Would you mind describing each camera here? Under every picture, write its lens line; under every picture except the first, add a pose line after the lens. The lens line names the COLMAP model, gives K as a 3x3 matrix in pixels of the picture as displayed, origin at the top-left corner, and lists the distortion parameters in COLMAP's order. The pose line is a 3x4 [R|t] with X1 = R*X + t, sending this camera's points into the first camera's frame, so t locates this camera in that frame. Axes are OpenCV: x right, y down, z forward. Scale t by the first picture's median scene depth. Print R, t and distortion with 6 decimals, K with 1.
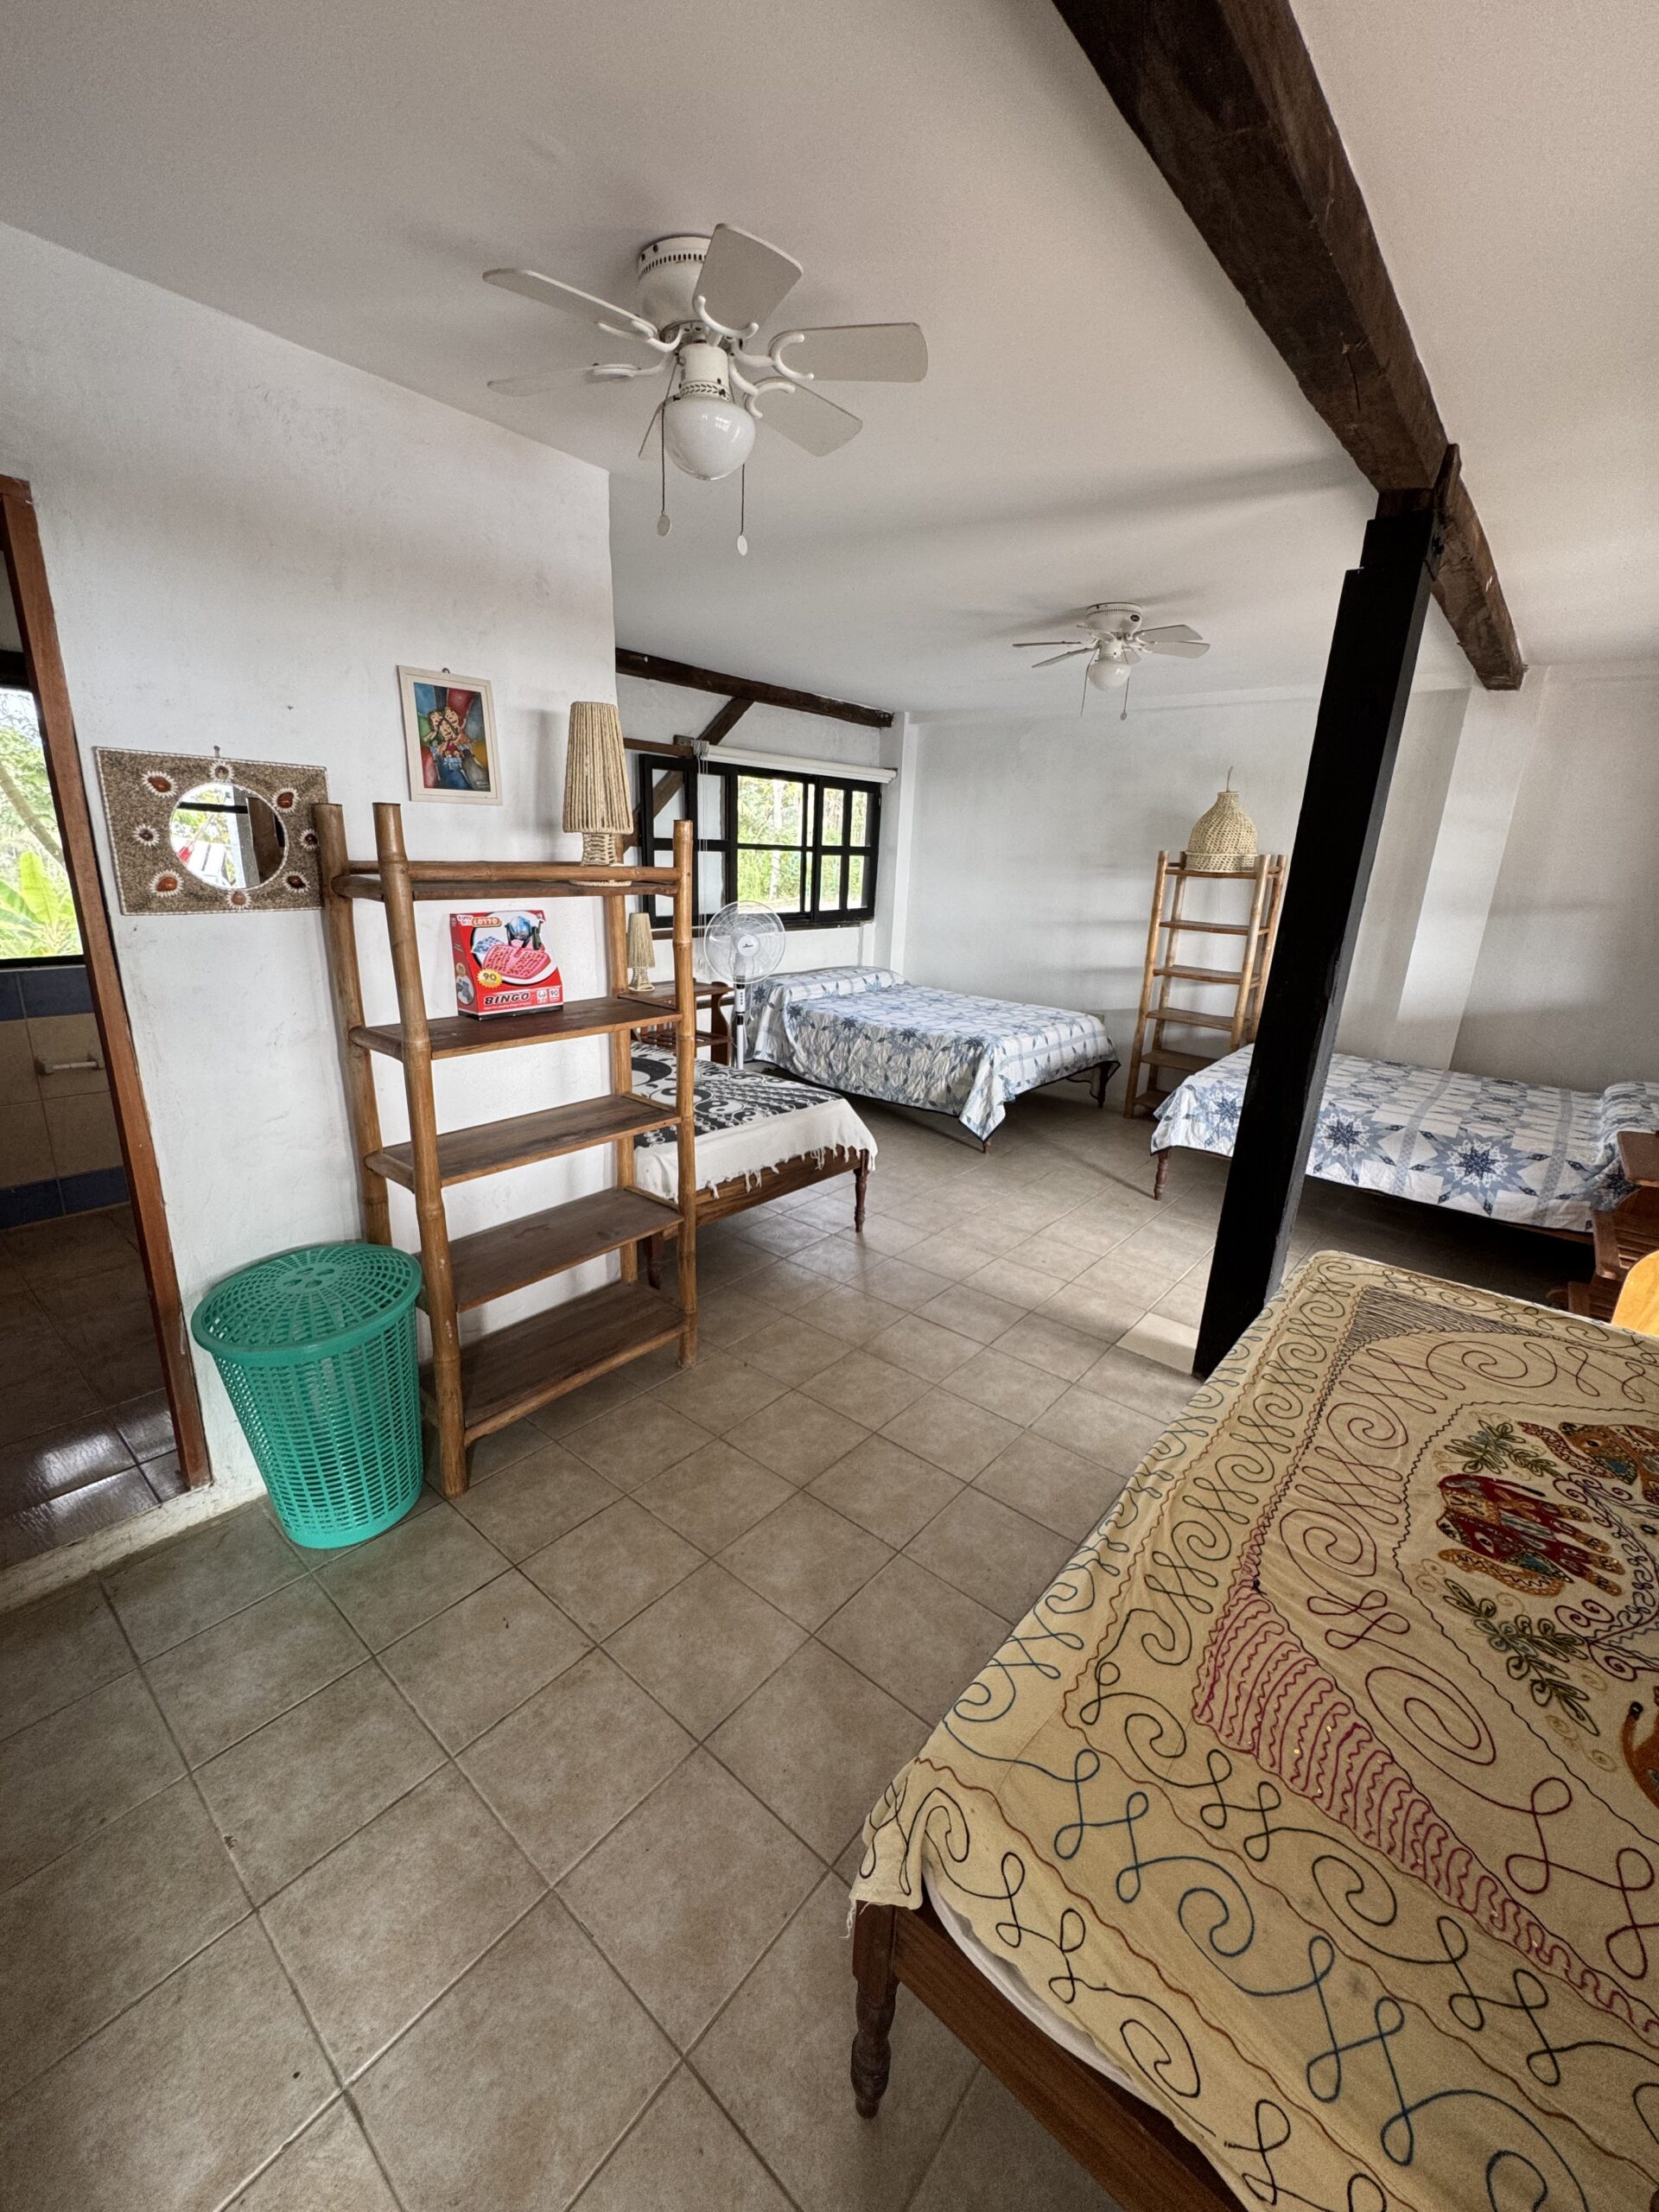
lens RADIAL K [[881.1, 0, 825.9], [0, 881.1, 1122.8], [0, 0, 1]] dist [-0.004237, 0.000657]
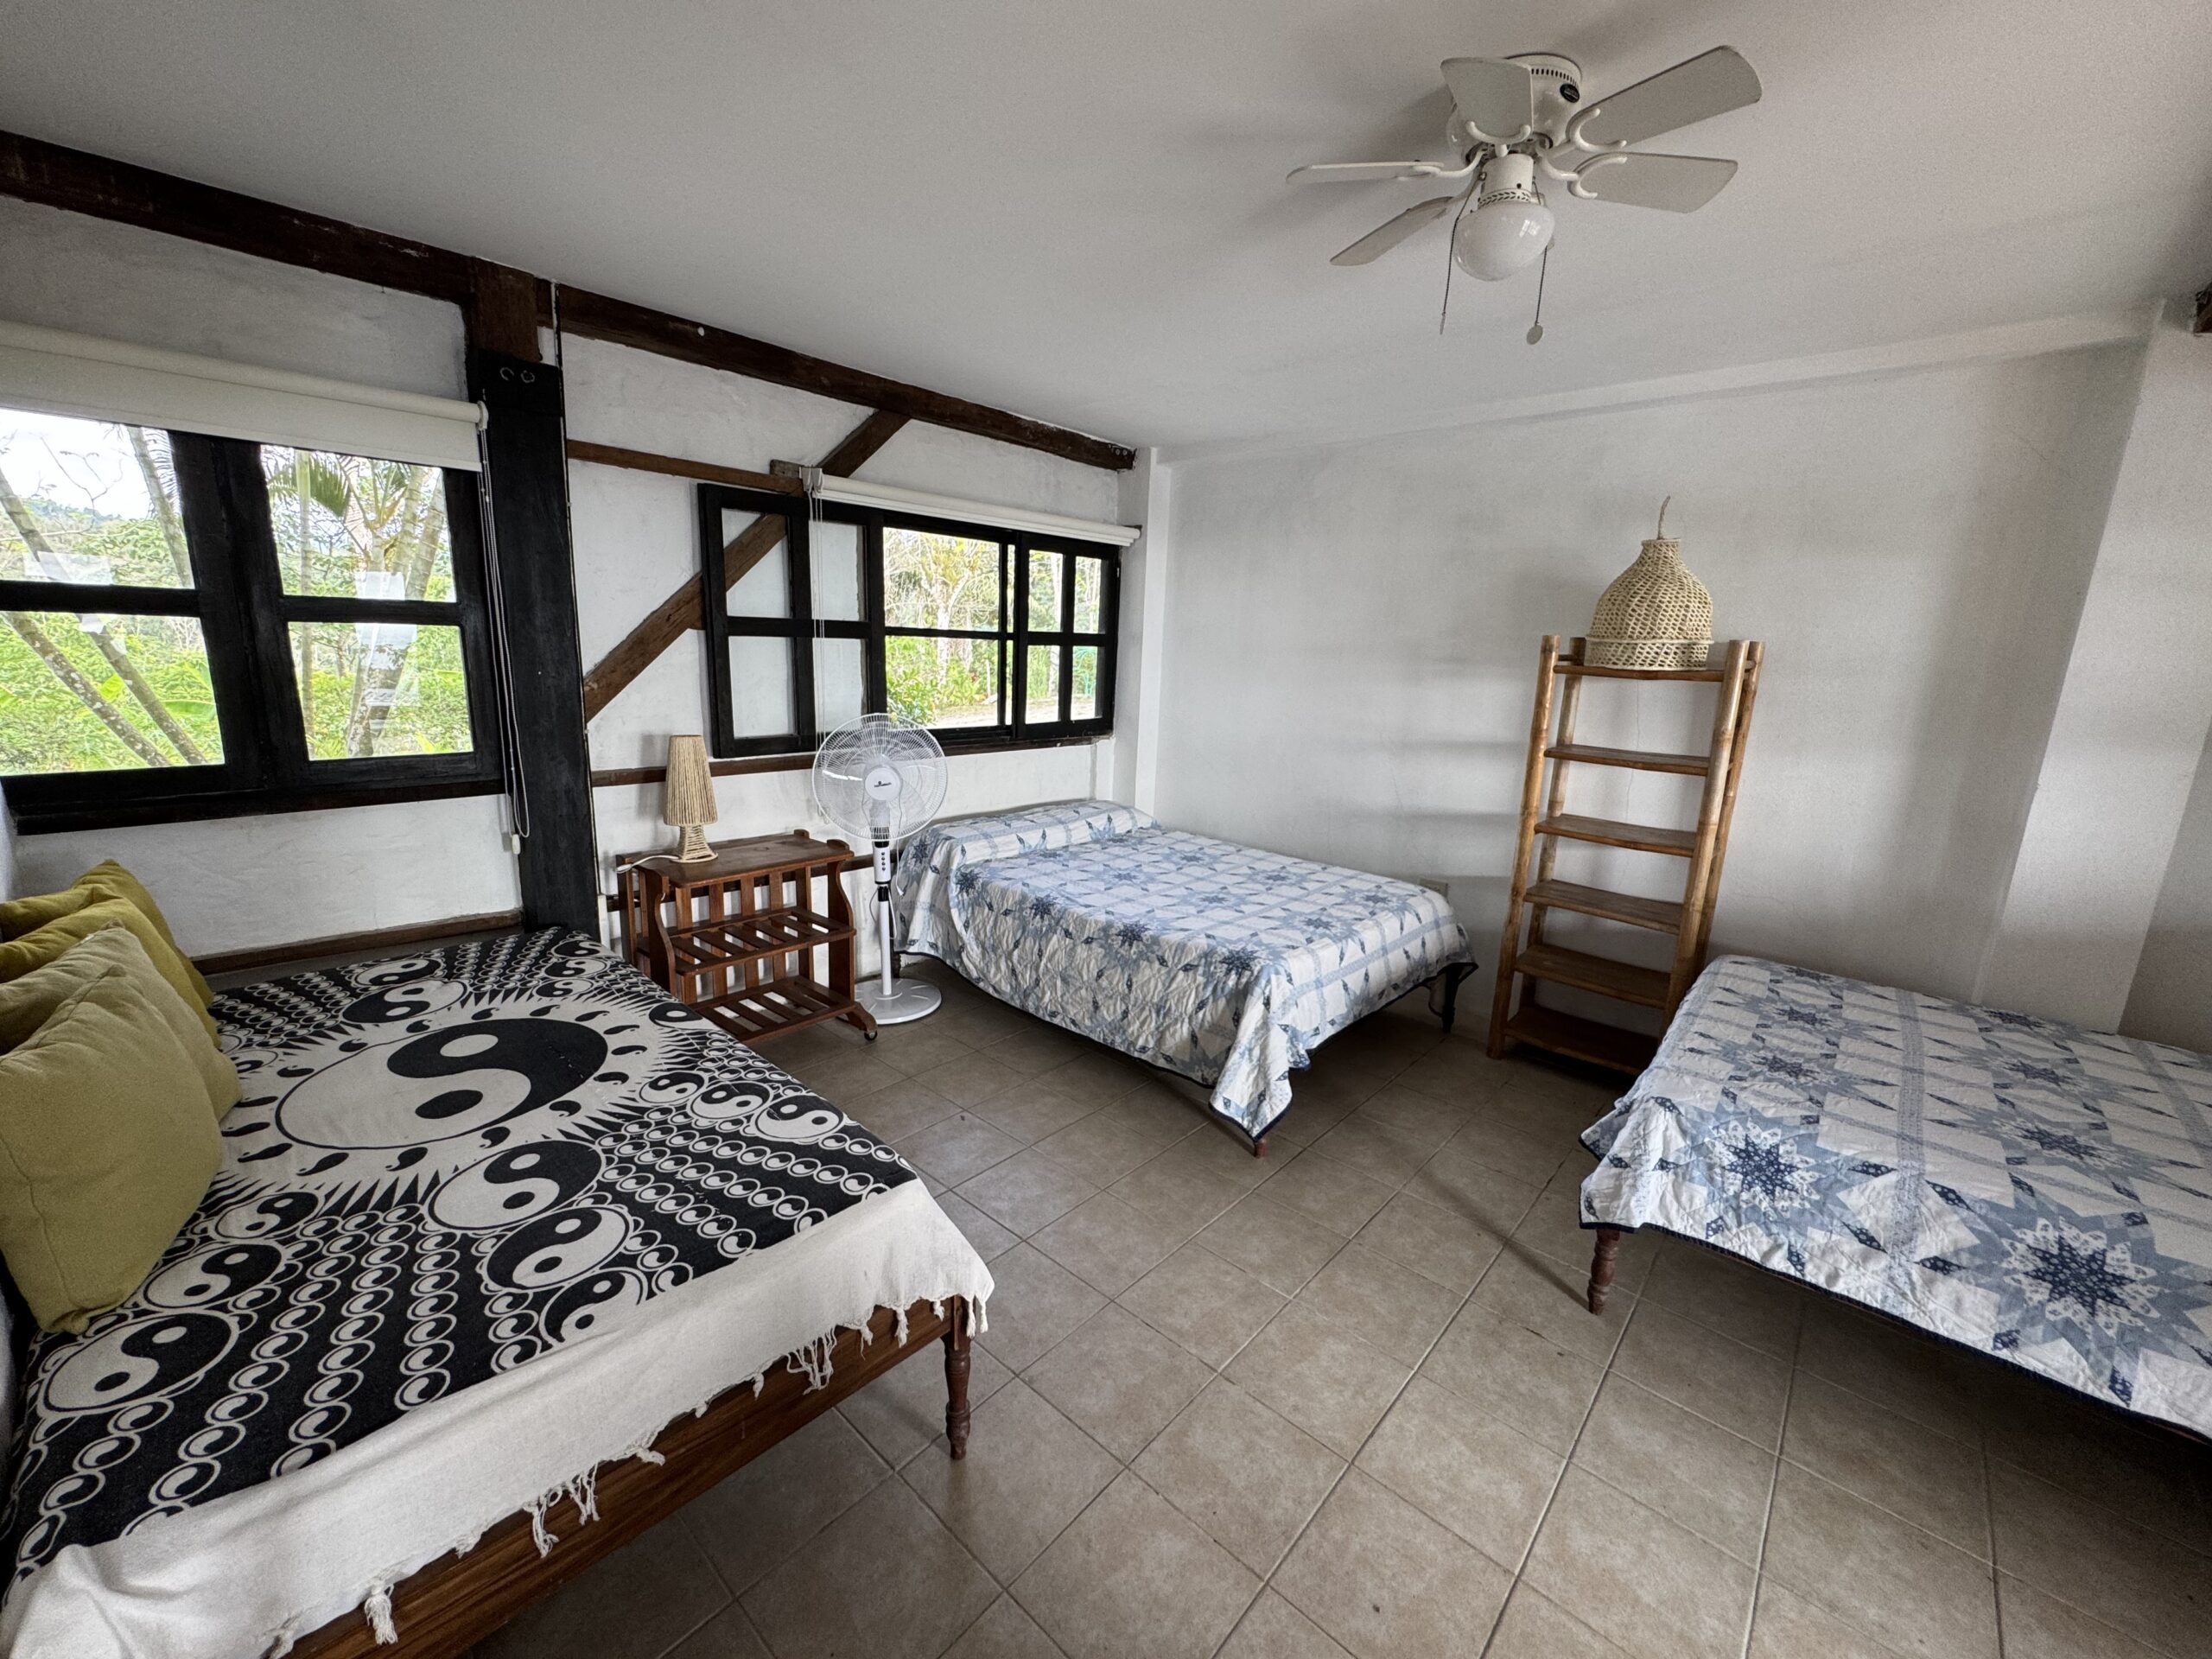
lens RADIAL K [[881.1, 0, 1103.5], [0, 881.1, 845.3], [0, 0, 1]] dist [-0.004237, 0.000657]
pose [[0.999559, 0.006076, -0.029053, 0.088262], [-0.008332, 0.996906, -0.078155, -0.109393], [0.028488, 0.078363, 0.996518, 0.379646]]
